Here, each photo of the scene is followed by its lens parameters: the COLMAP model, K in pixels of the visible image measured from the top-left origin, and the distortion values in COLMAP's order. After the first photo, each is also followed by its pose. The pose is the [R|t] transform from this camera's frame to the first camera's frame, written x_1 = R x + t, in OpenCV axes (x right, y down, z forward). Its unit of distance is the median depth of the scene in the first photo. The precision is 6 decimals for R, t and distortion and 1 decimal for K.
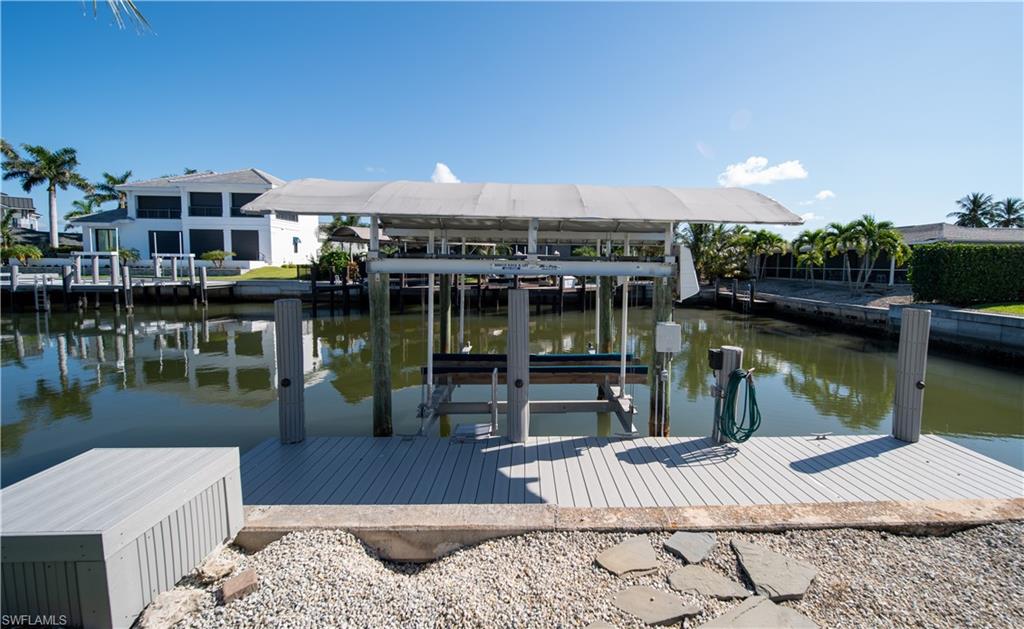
lens RADIAL K [[413.7, 0, 551.6], [0, 413.7, 293.2], [0, 0, 1]] dist [0.001012, -0.002301]
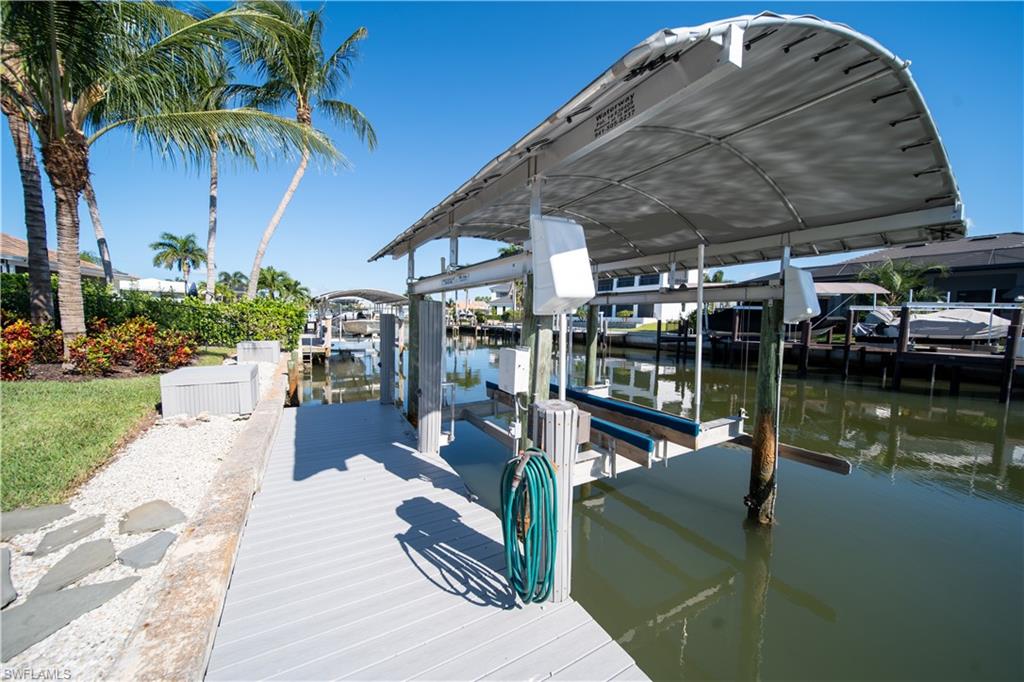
lens RADIAL K [[362.2, 0, 511.7], [0, 362.2, 341.9], [0, 0, 1]] dist [-0.006051, -0.000714]
pose [[0.453615, 0.055364, -0.889476, 0.128756], [-0.079268, 0.996619, 0.021608, 0.008877], [0.887666, 0.060705, 0.456470, 0.124693]]
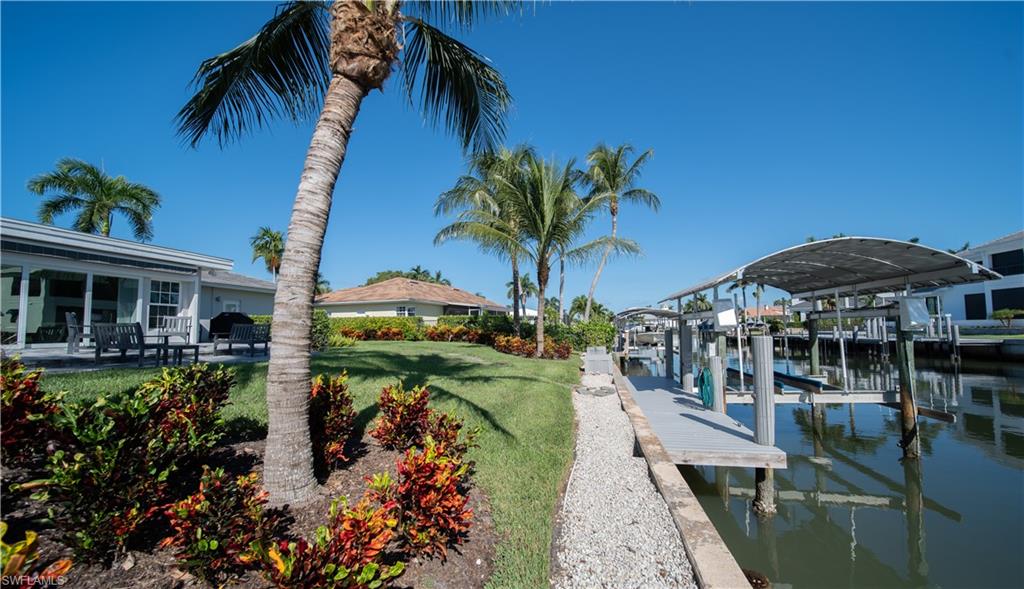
lens RADIAL K [[378.7, 0, 533.9], [0, 378.7, 316.1], [0, 0, 1]] dist [-0.006660, 0.000000]
pose [[-0.203150, -0.040793, -0.978298, 0.343929], [-0.060651, 0.997737, -0.029009, 0.008882], [0.977267, 0.053442, -0.205164, 0.095464]]
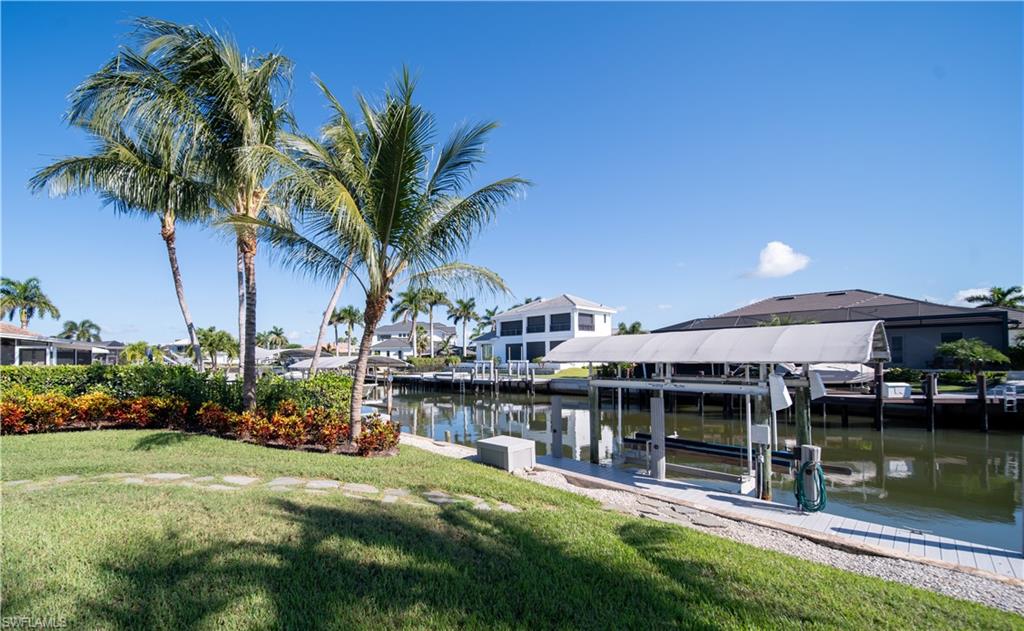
lens RADIAL K [[413.7, 0, 432.4], [0, 413.7, 345.4], [0, 0, 1]] dist [0.001012, -0.002301]
pose [[0.589039, -0.042985, -0.806961, 0.140516], [-0.042802, 0.995523, -0.084272, -0.006648], [0.806971, 0.084179, 0.584562, -0.159616]]
